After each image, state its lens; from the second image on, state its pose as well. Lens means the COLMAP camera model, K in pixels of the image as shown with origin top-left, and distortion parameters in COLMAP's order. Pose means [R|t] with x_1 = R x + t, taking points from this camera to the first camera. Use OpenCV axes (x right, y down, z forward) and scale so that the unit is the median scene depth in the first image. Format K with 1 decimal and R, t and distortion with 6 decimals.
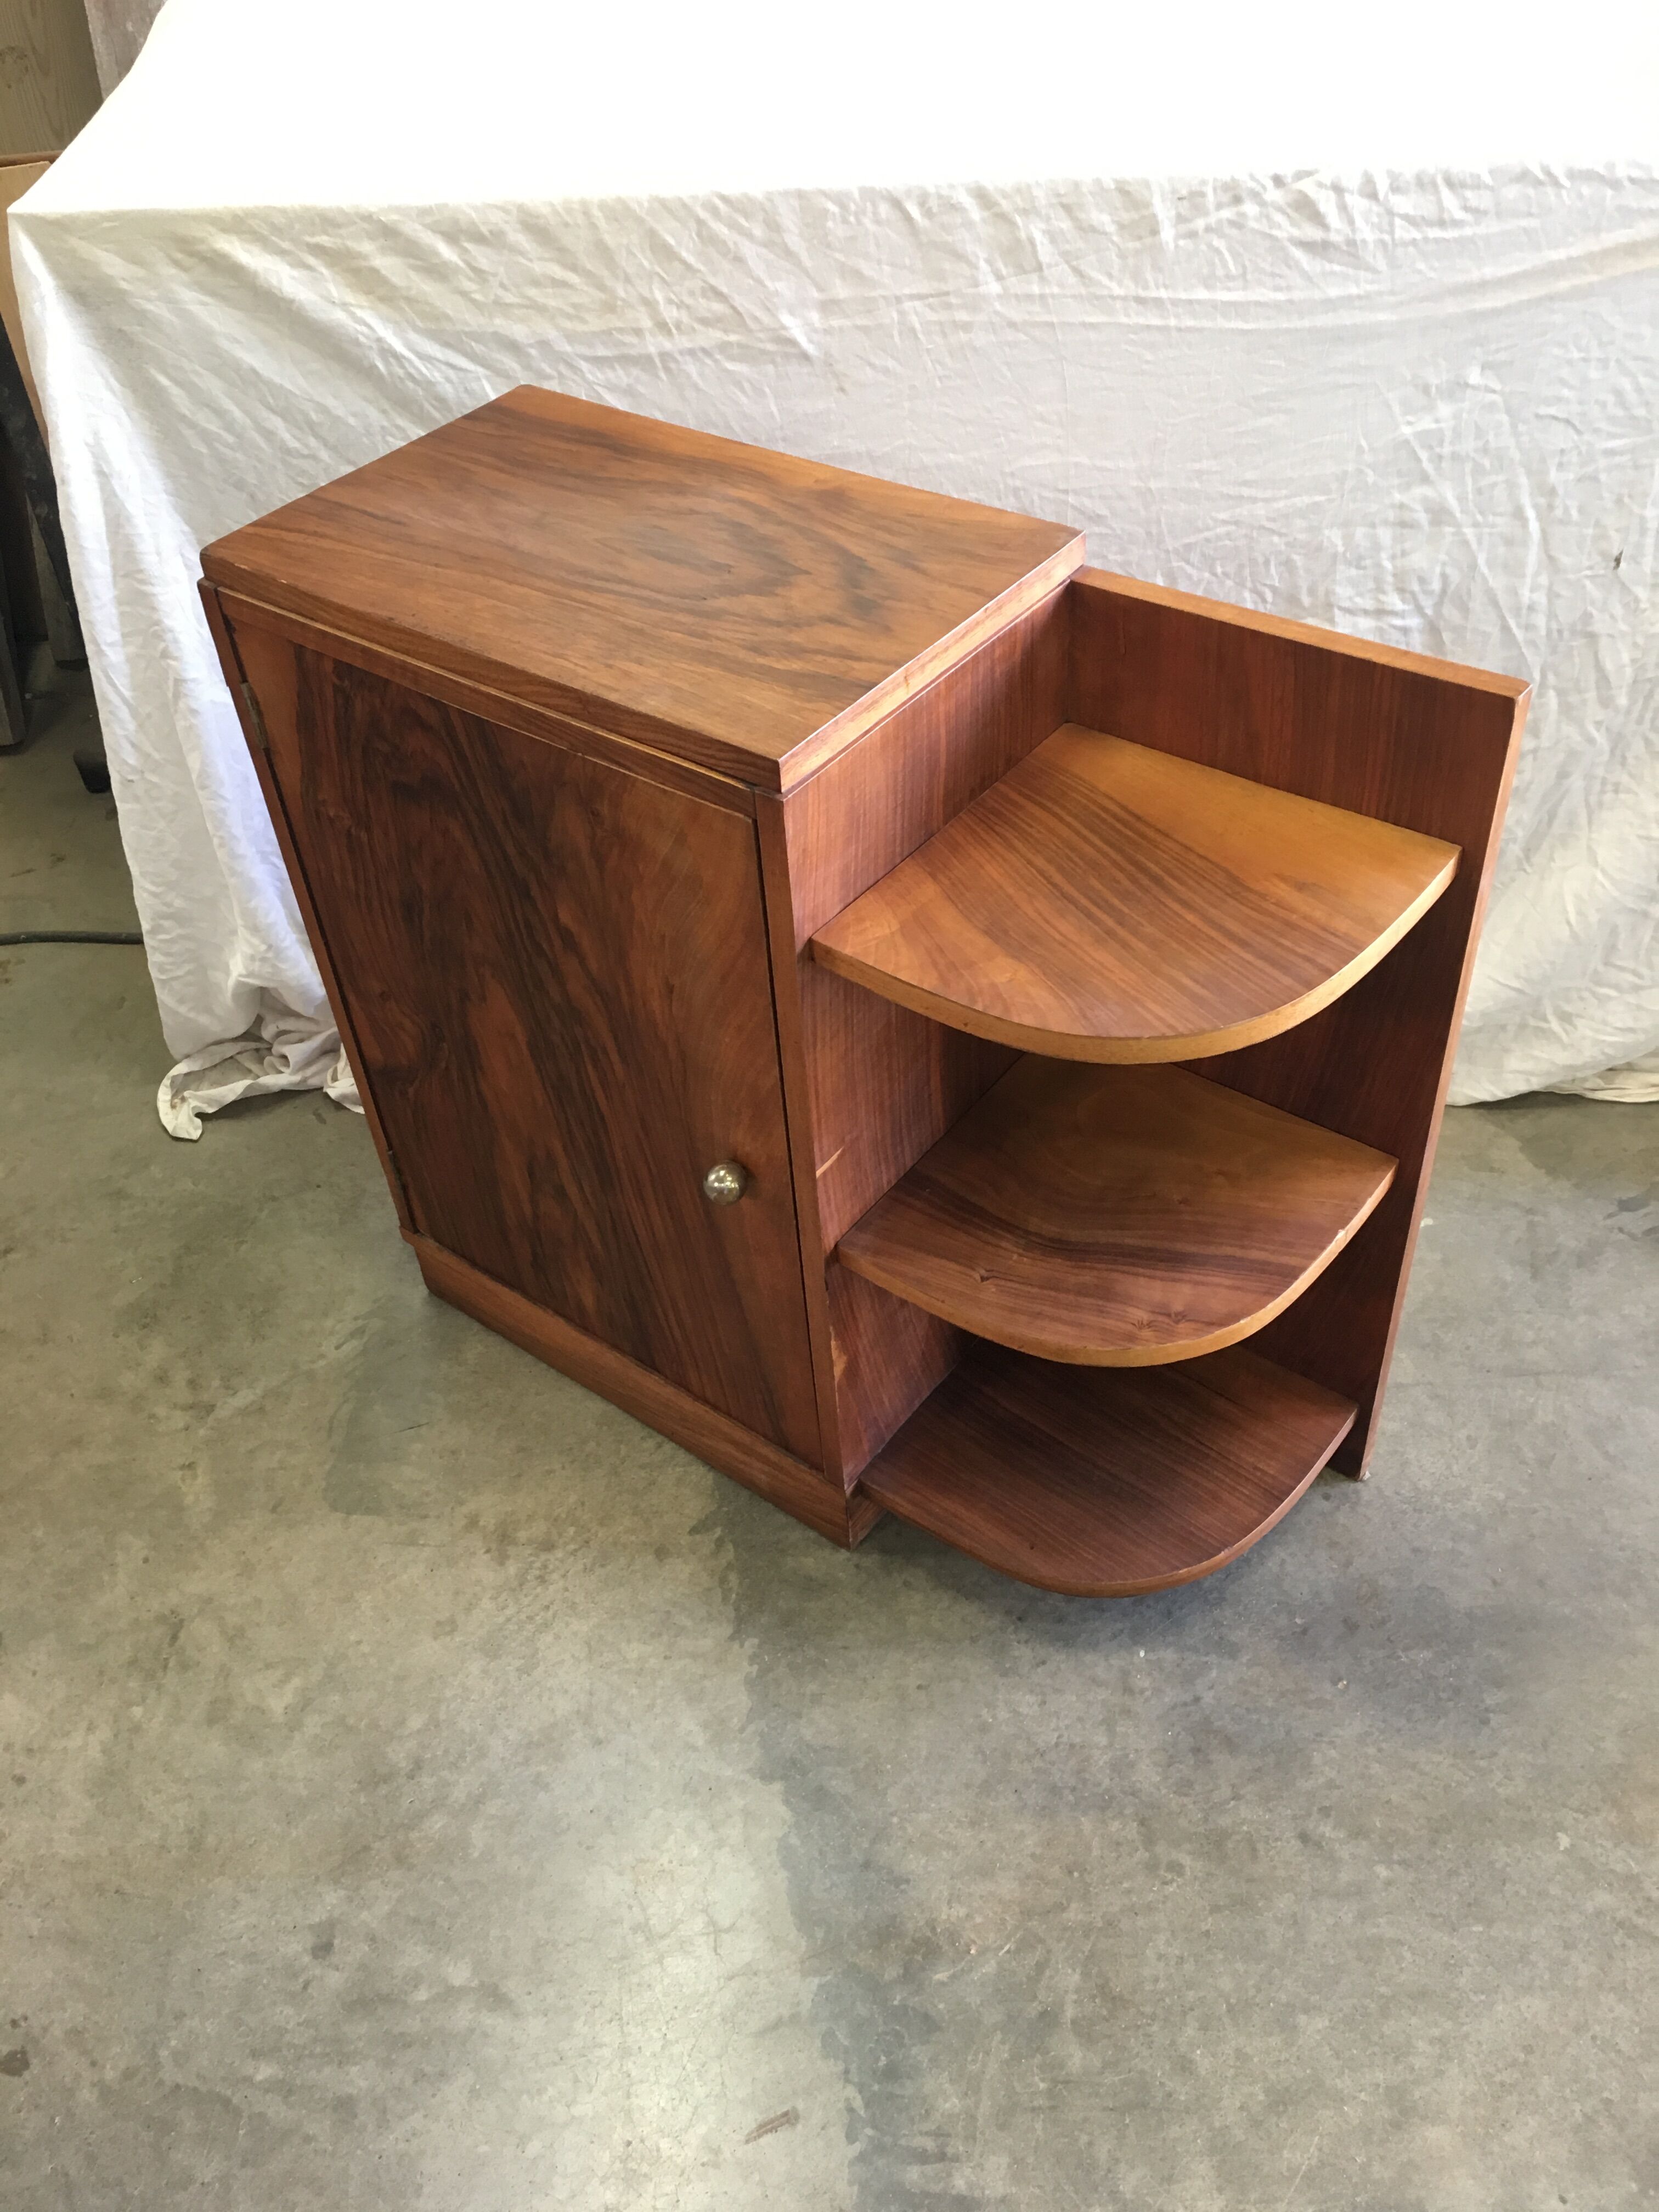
lens RADIAL K [[1847.3, 0, 842.1], [0, 1847.3, 1104.0], [0, 0, 1]] dist [0.069346, -0.103818]
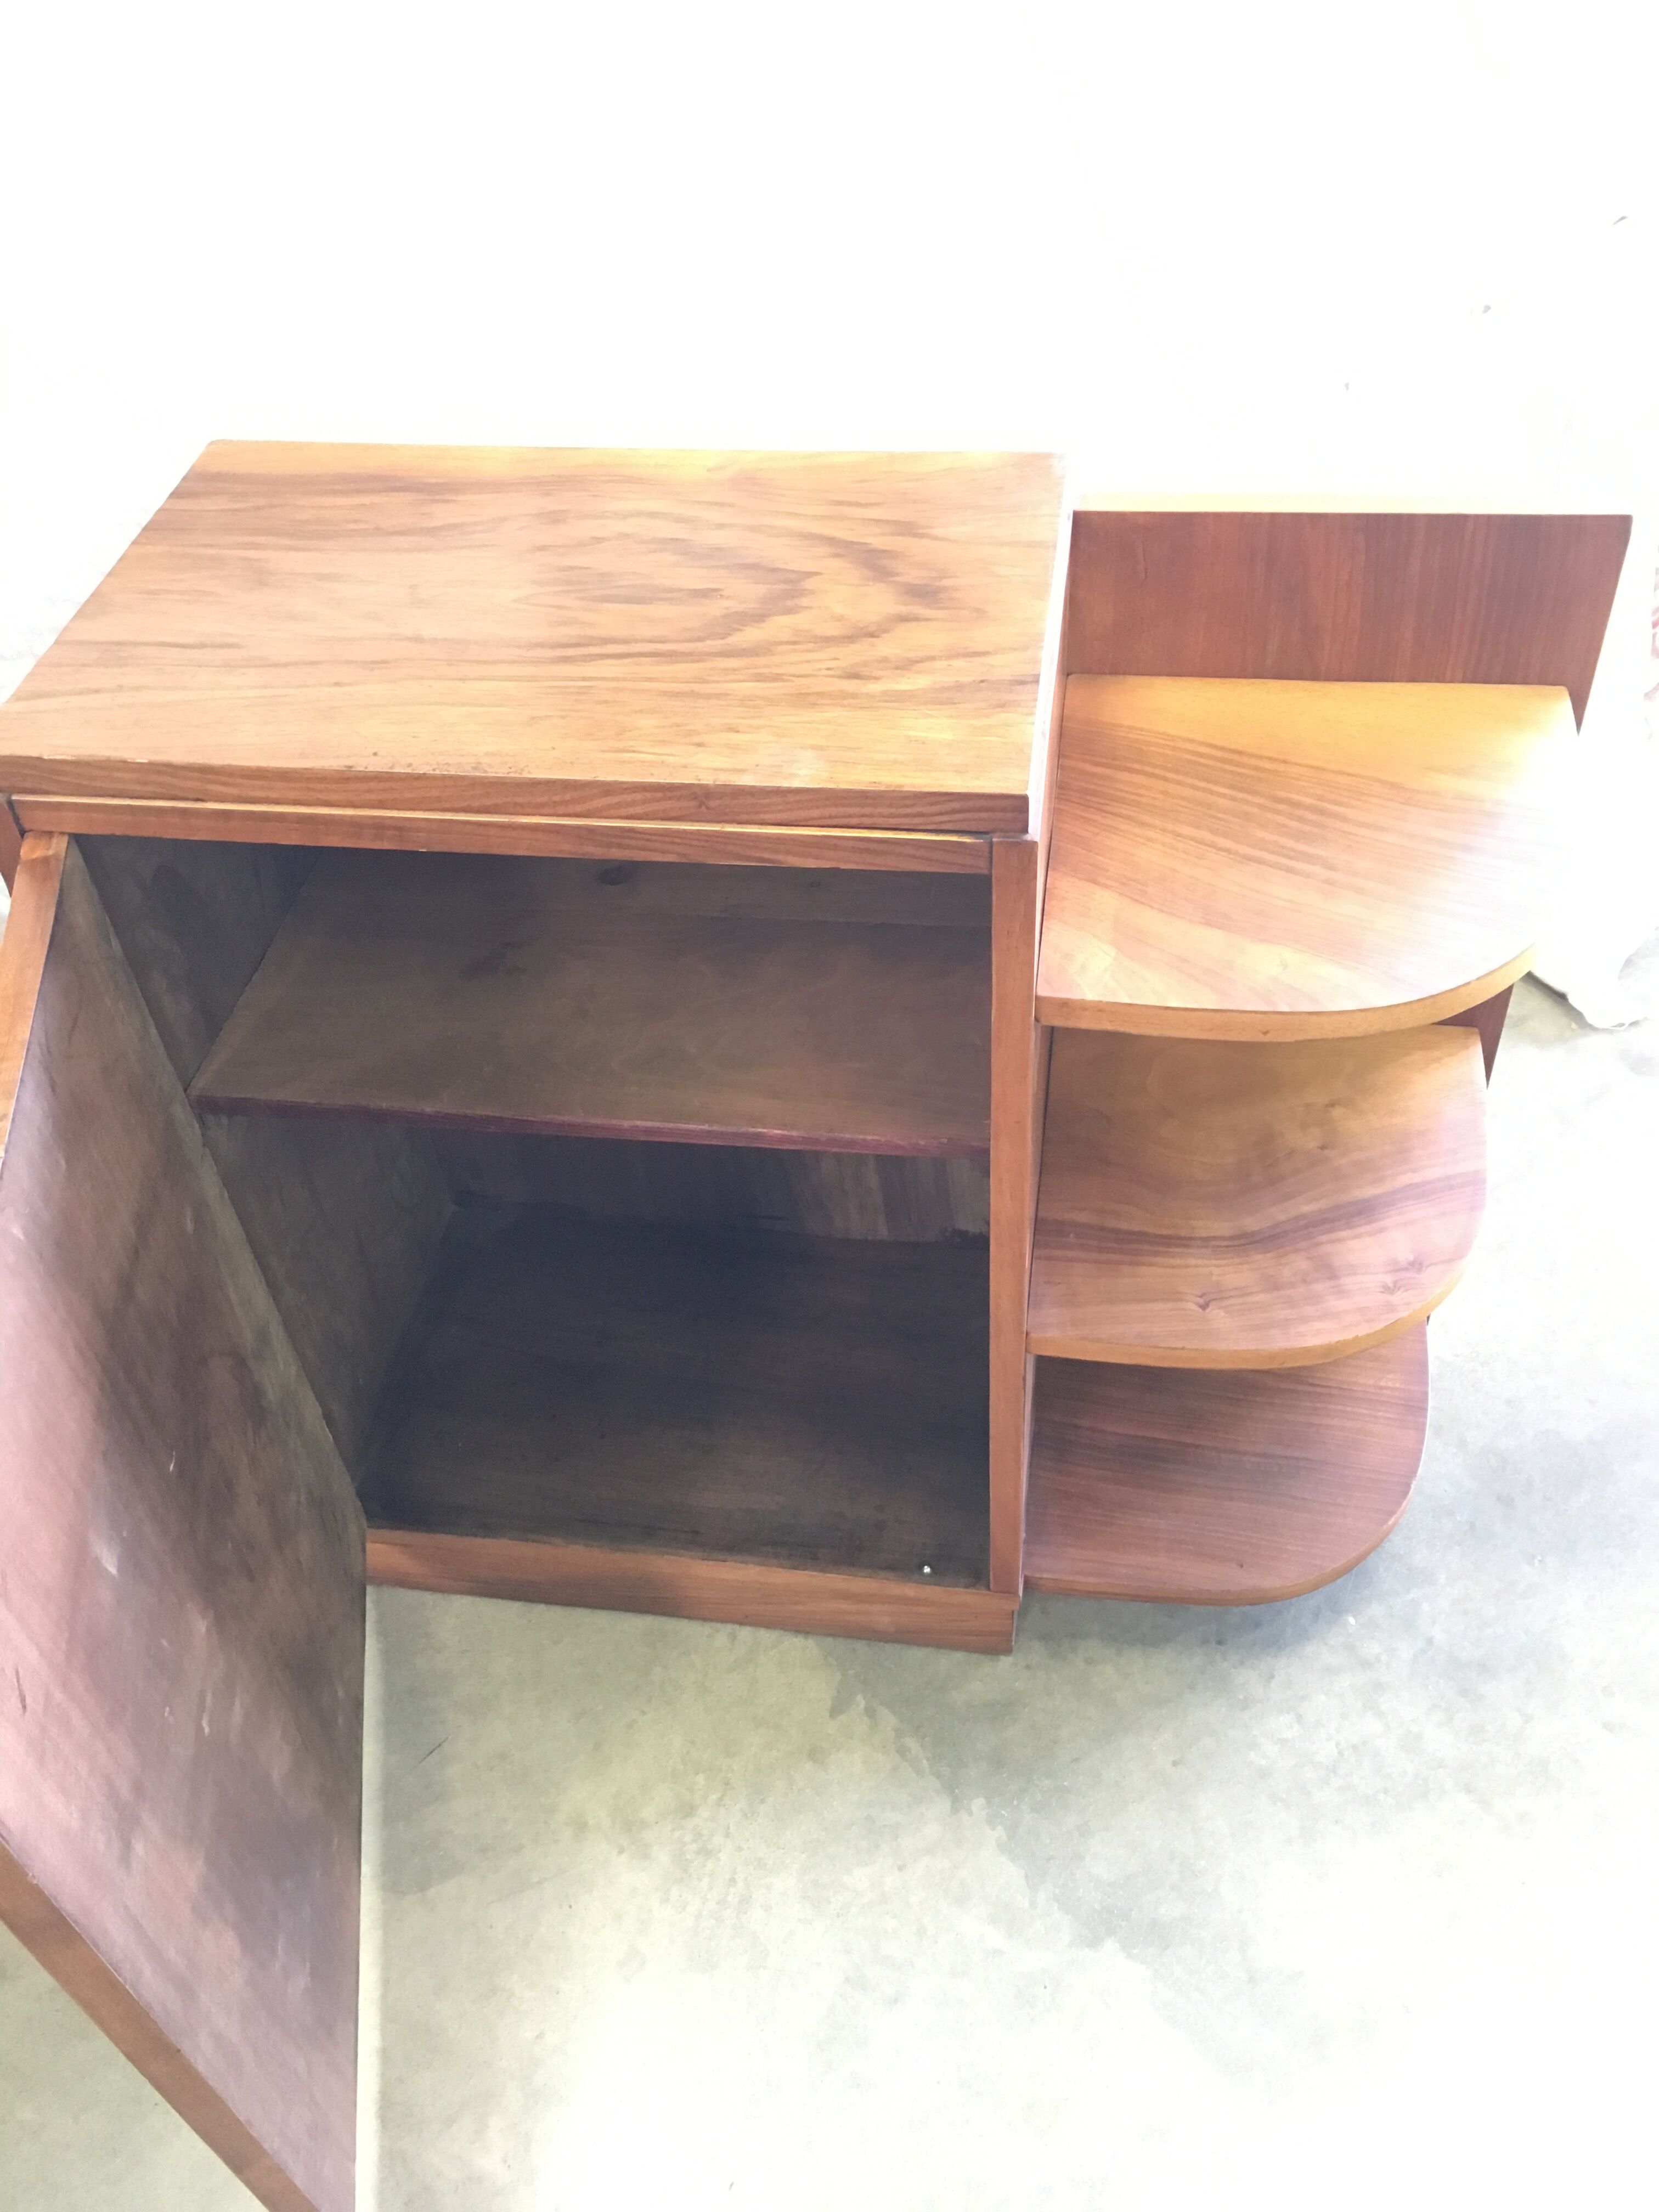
lens RADIAL K [[1847.3, 0, 832.6], [0, 1847.3, 1090.8], [0, 0, 1]] dist [0.069346, -0.103818]
pose [[0.877694, -0.331308, 0.346249, -0.305507], [0.327512, 0.942153, 0.071301, -0.107002], [-0.349842, 0.050820, 0.935429, 0.208381]]
